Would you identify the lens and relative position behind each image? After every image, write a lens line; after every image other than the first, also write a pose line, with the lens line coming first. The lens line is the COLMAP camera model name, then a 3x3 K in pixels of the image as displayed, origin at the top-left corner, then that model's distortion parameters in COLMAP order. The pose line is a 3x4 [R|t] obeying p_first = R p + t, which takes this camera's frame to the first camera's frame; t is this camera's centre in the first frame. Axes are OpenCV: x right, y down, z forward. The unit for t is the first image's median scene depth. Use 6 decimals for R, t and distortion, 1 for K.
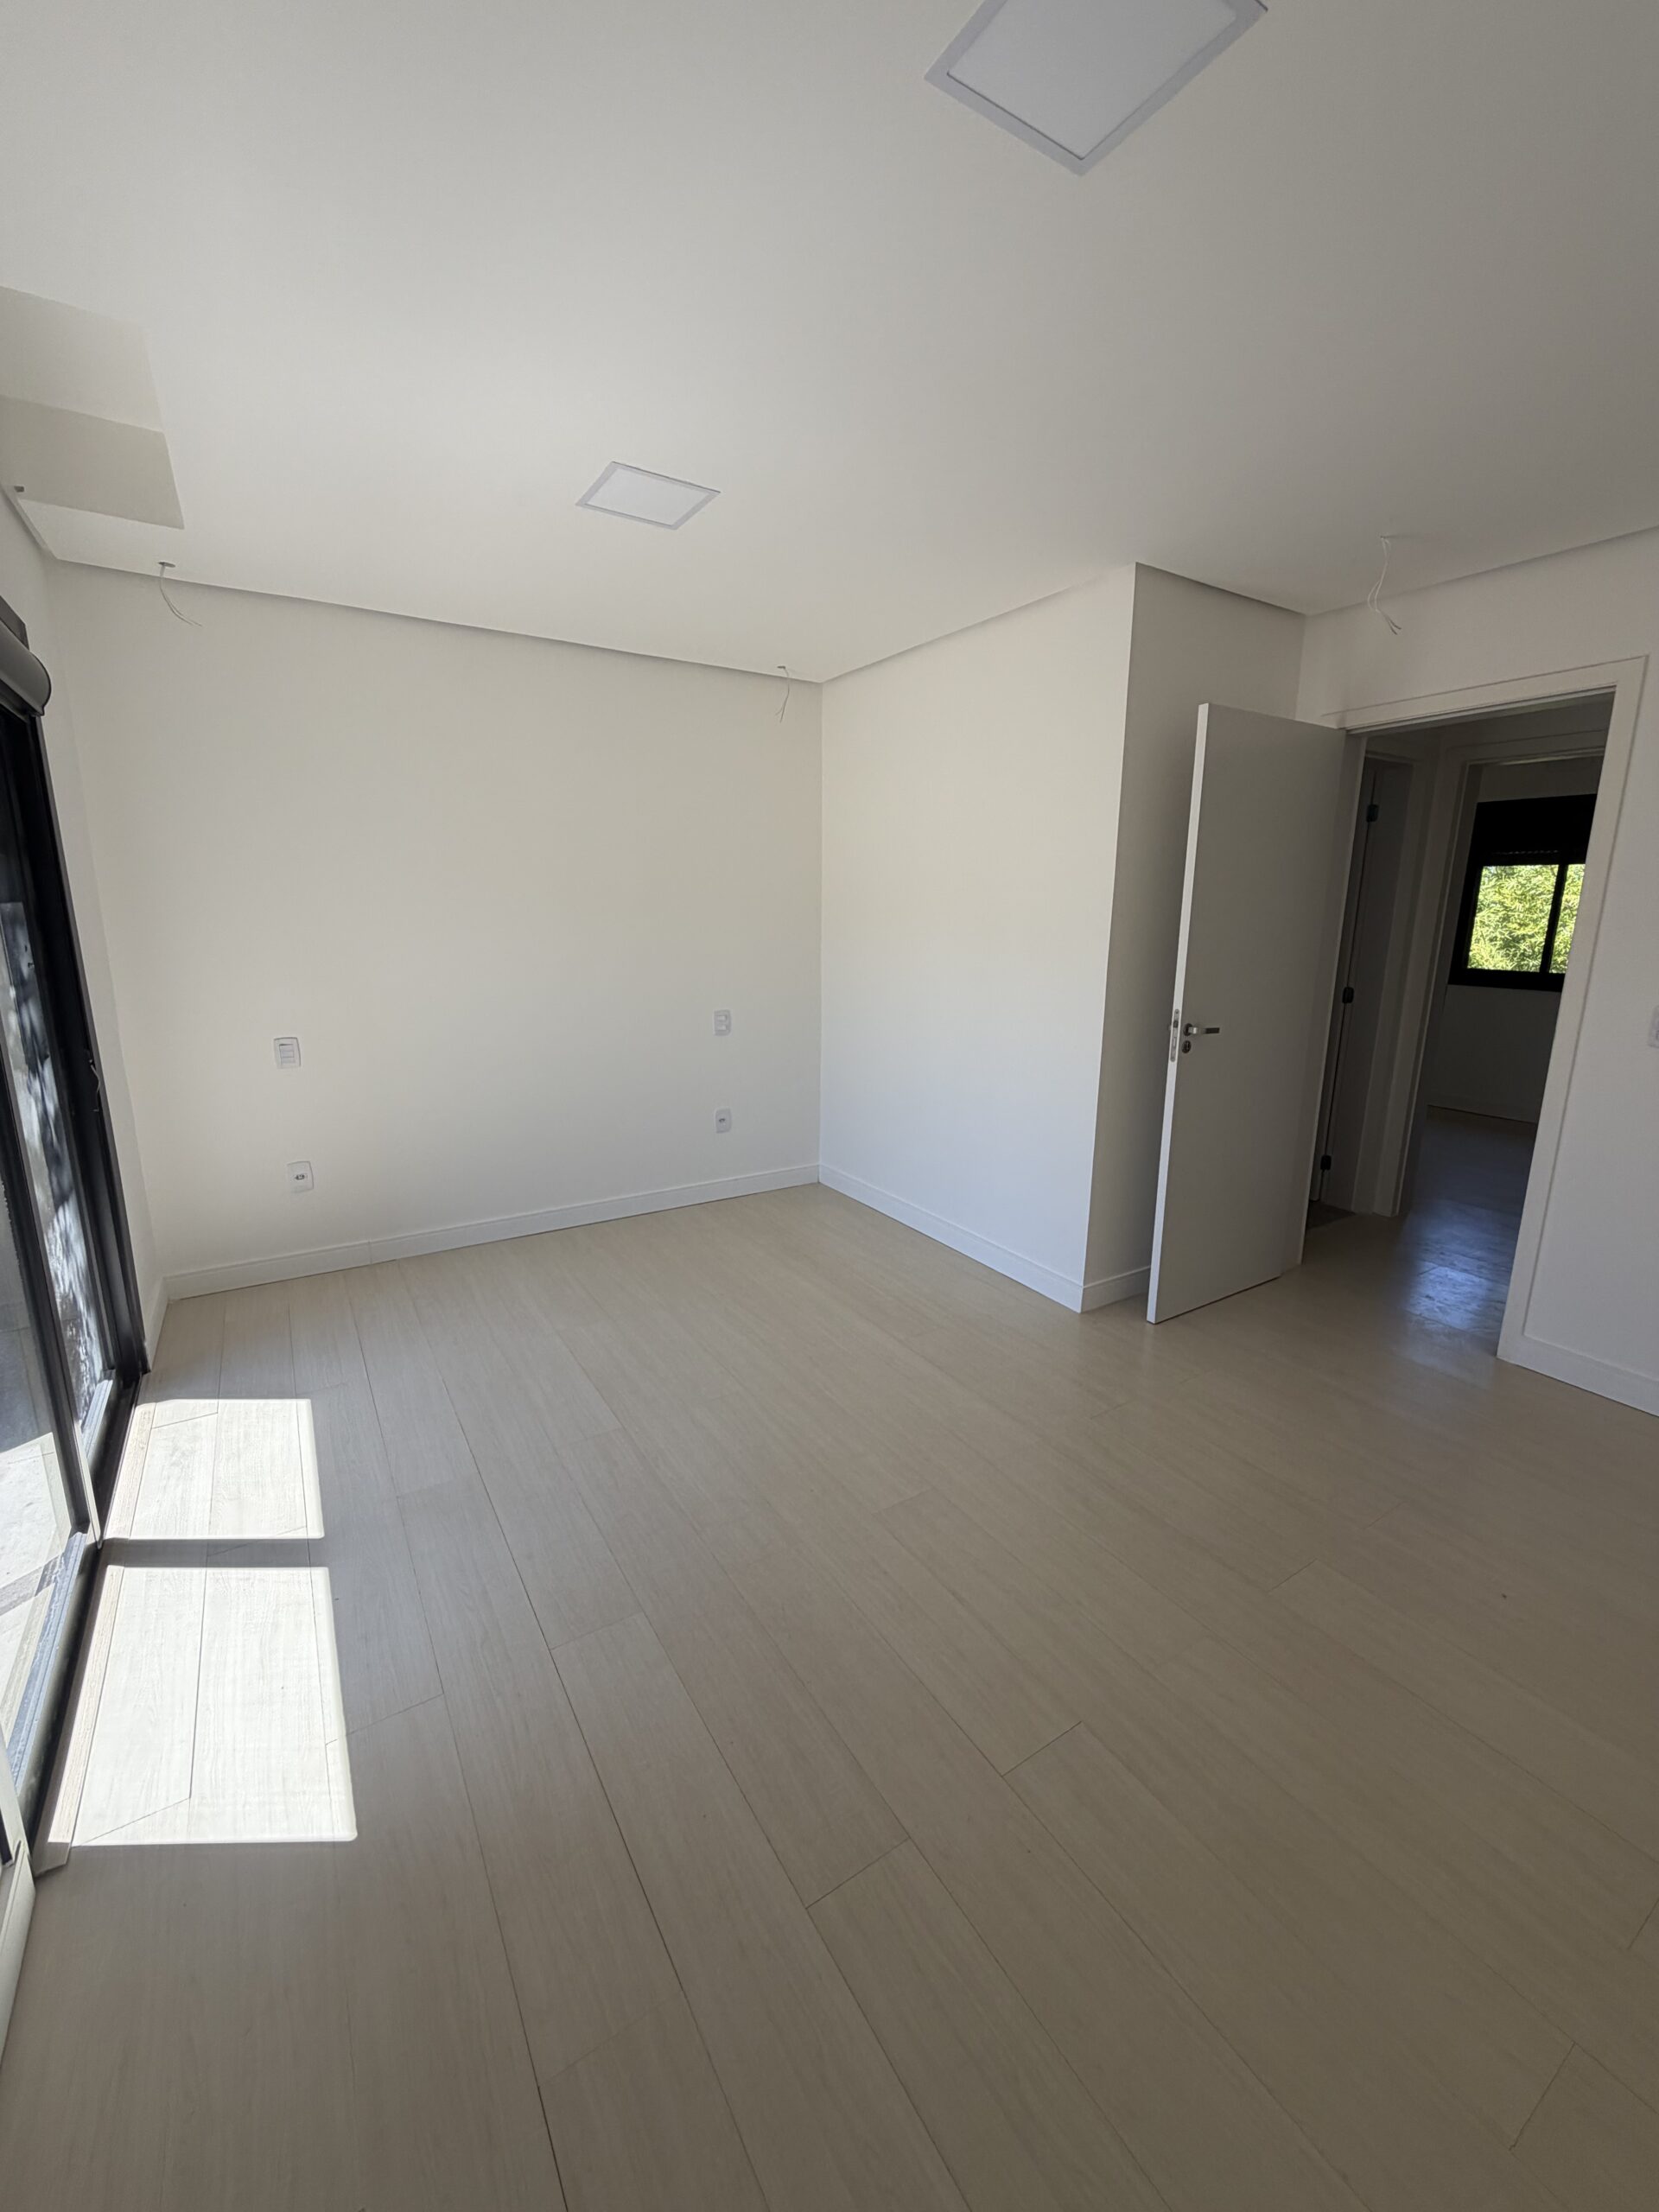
lens RADIAL K [[888.8, 0, 835.8], [0, 888.8, 1098.0], [0, 0, 1]] dist [0.010327, 0.000022]
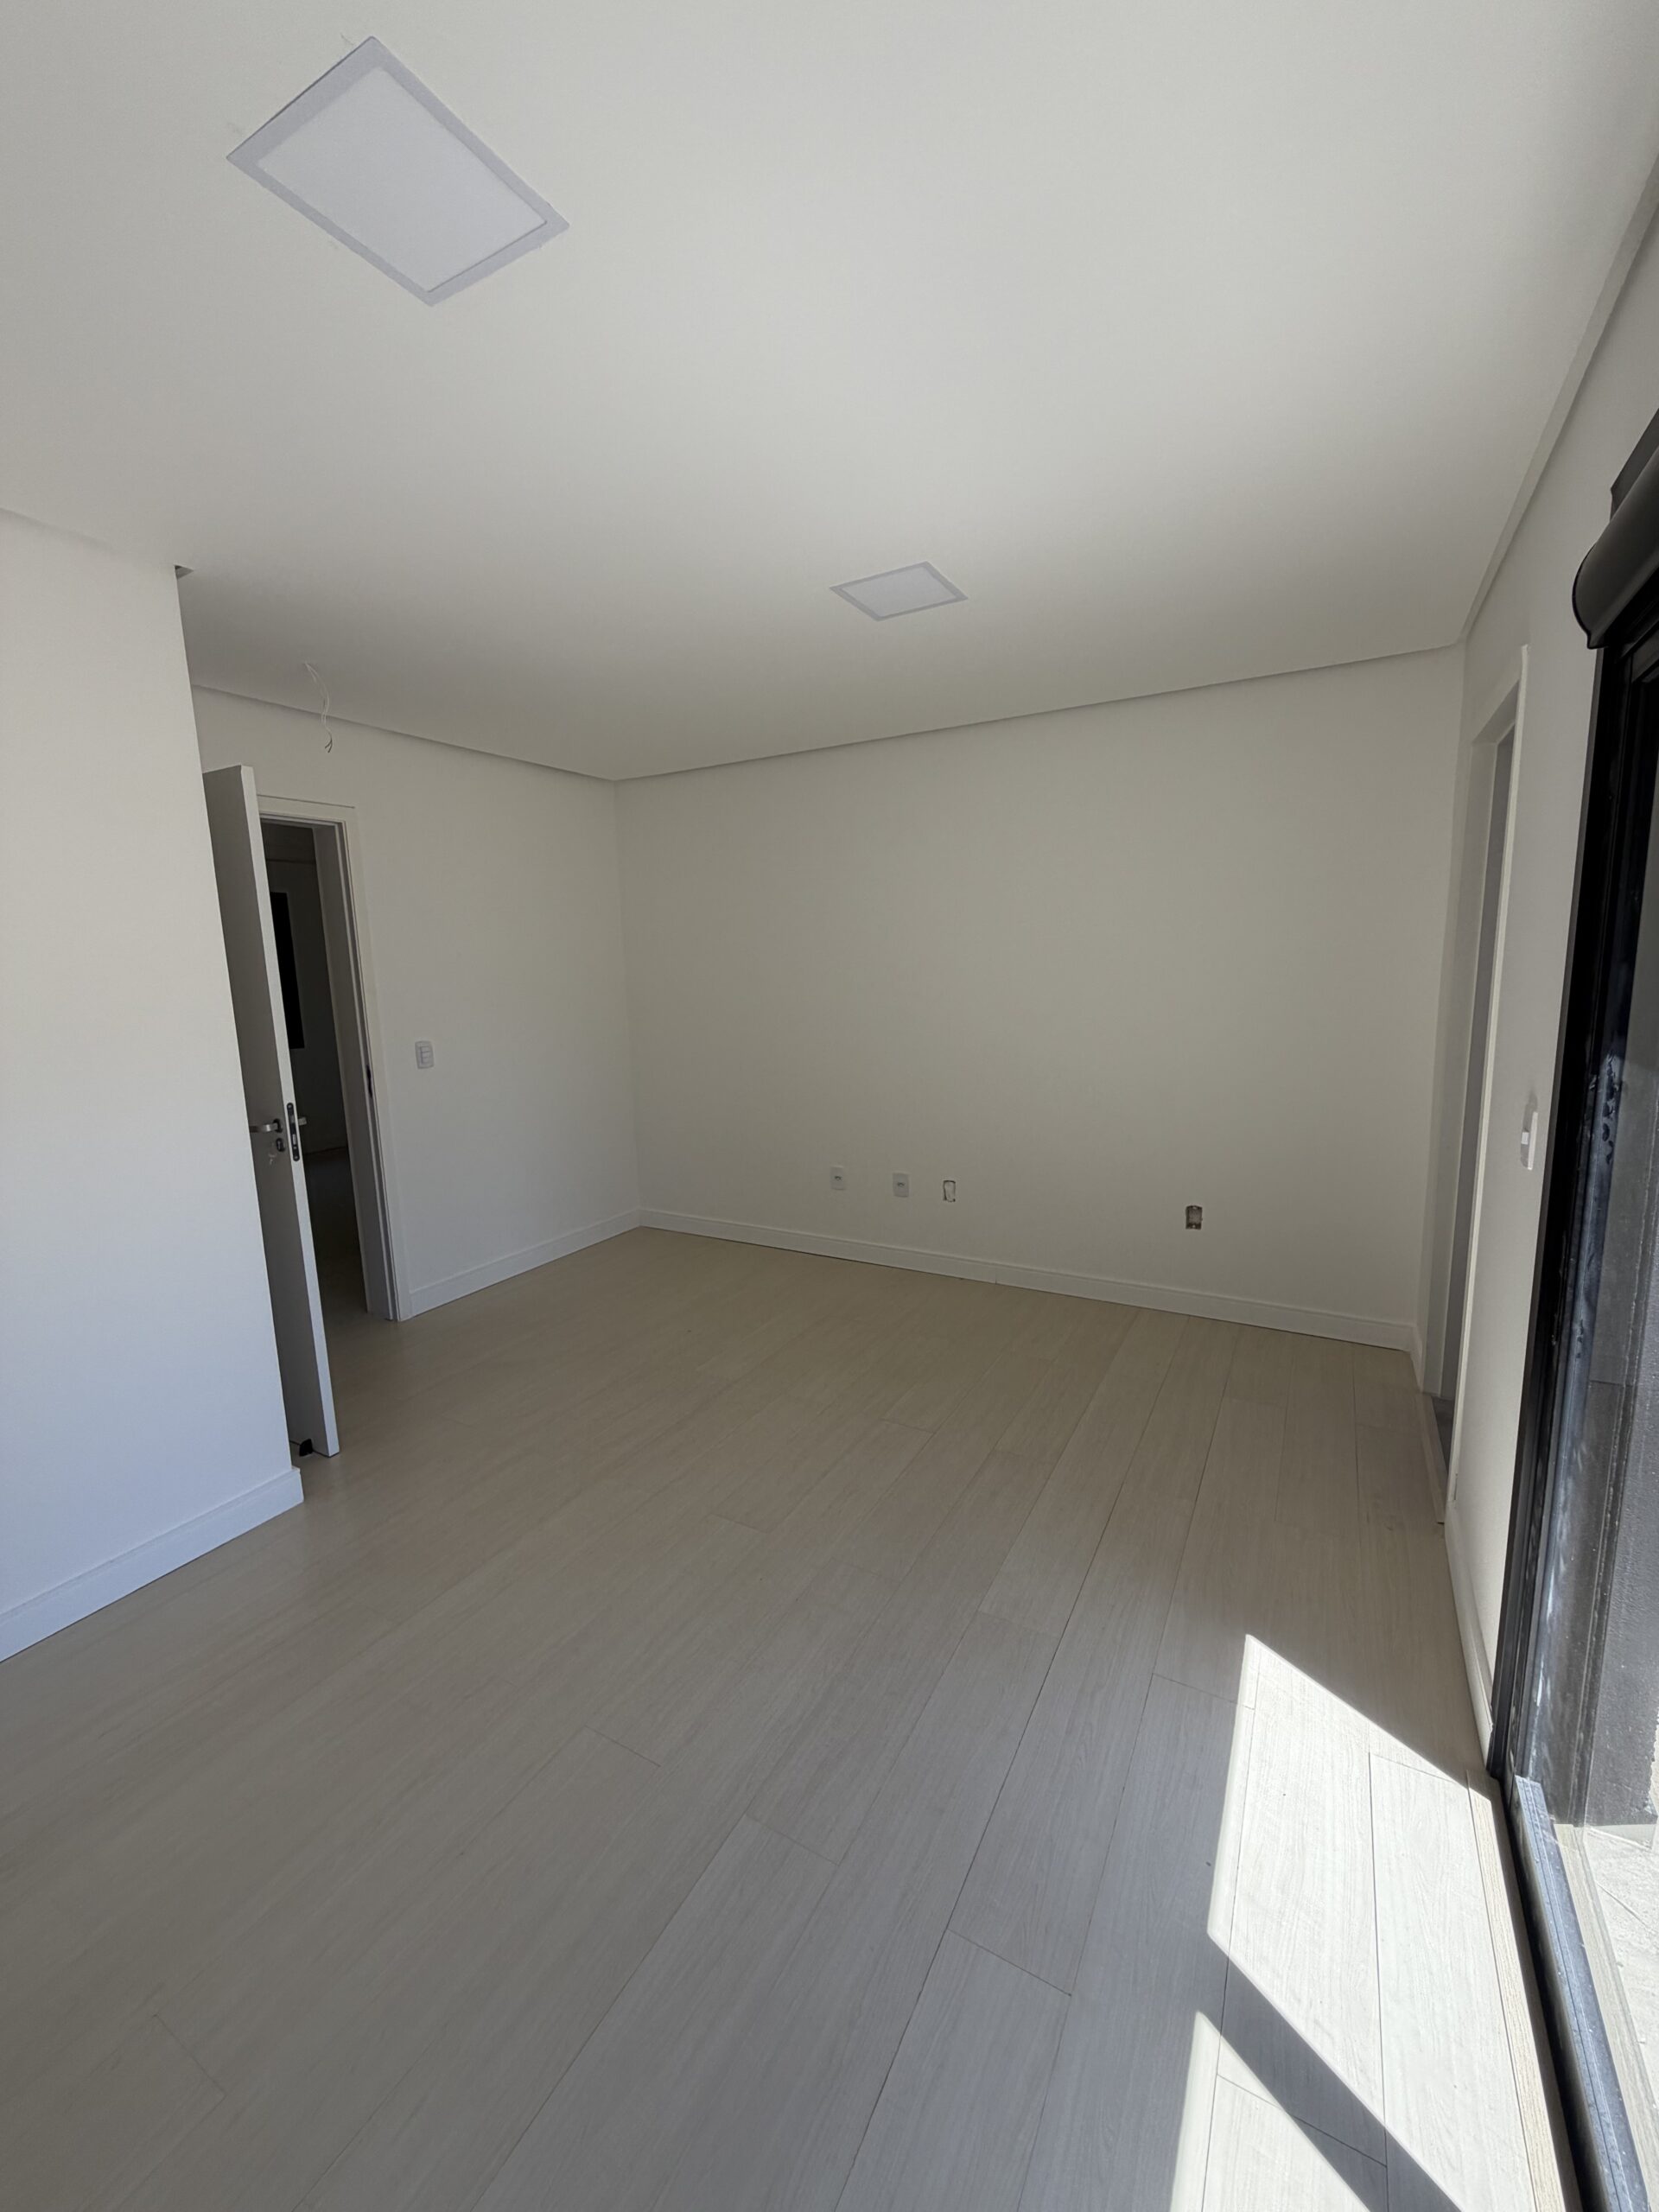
lens RADIAL K [[888.8, 0, 835.8], [0, 888.8, 1098.0], [0, 0, 1]] dist [0.010327, 0.000022]
pose [[-0.472758, -0.130936, 0.871410, -0.826412], [0.212726, 0.942693, 0.257055, -0.276841], [-0.855130, 0.306897, -0.417812, 1.159796]]
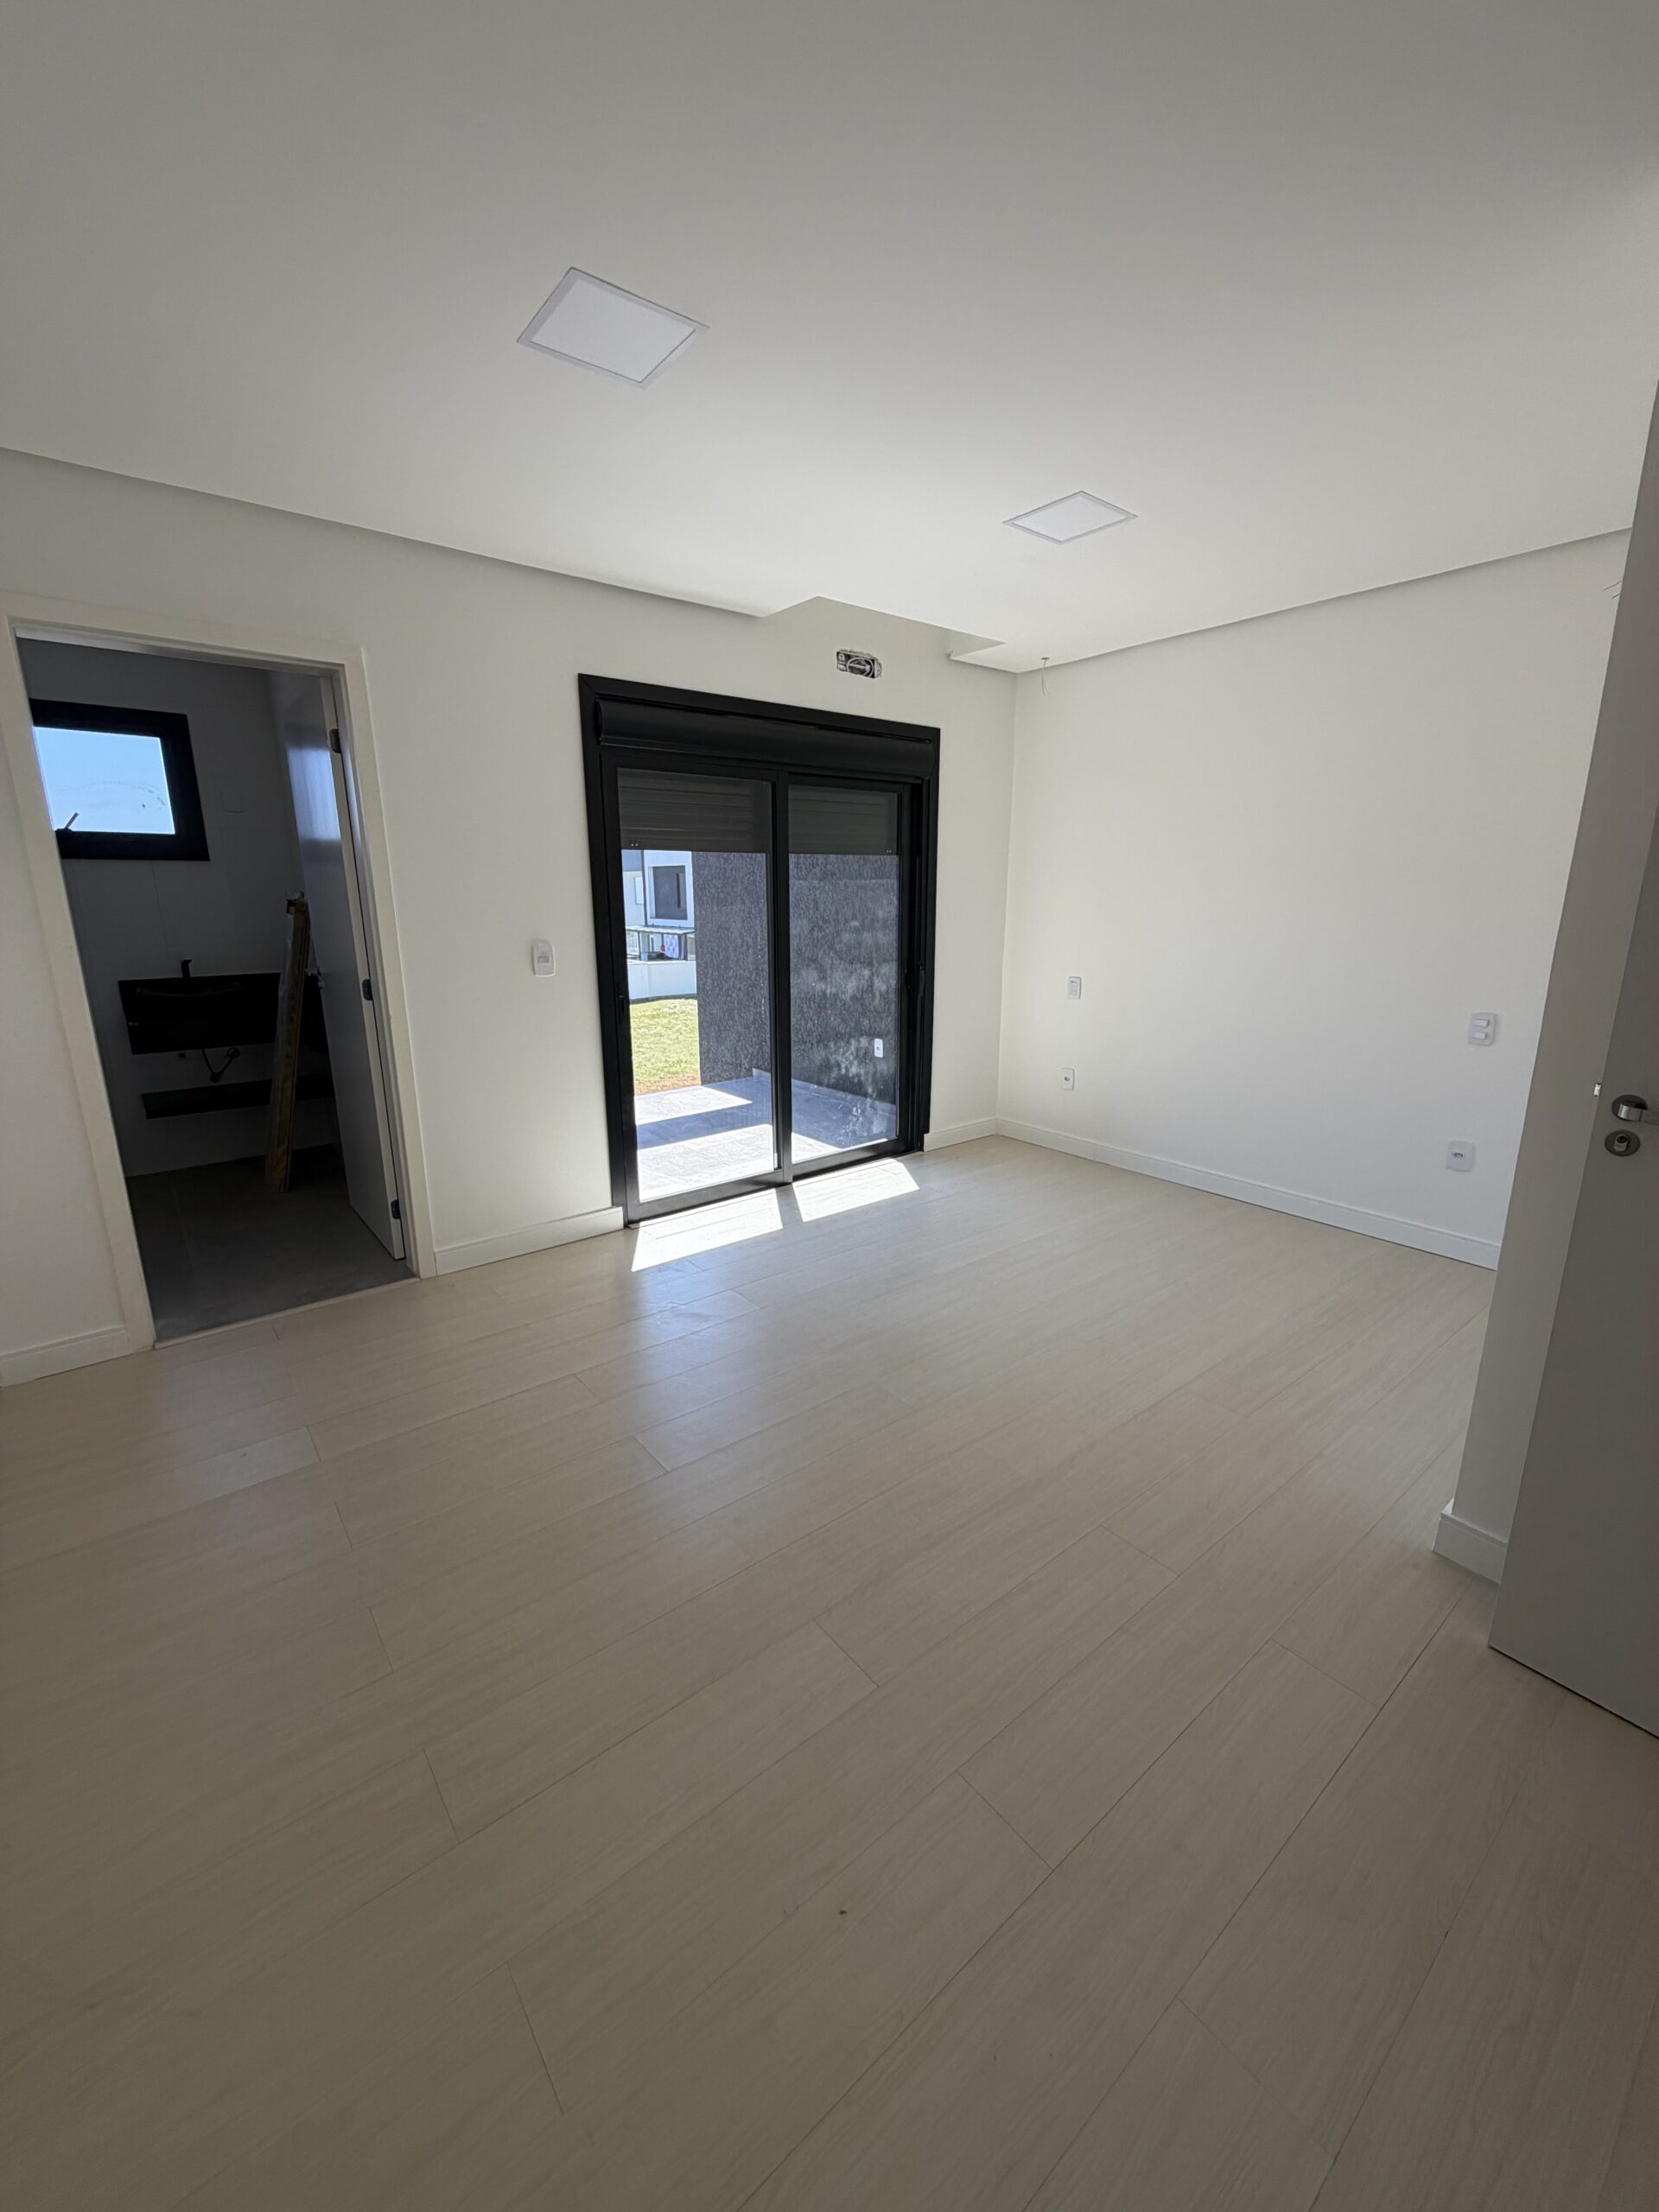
lens RADIAL K [[888.8, 0, 835.8], [0, 888.8, 1098.0], [0, 0, 1]] dist [0.010327, 0.000022]
pose [[0.112439, 0.222103, -0.968518, 1.045971], [-0.209948, 0.958005, 0.195318, -0.114827], [0.971226, 0.181377, 0.154347, 0.663270]]
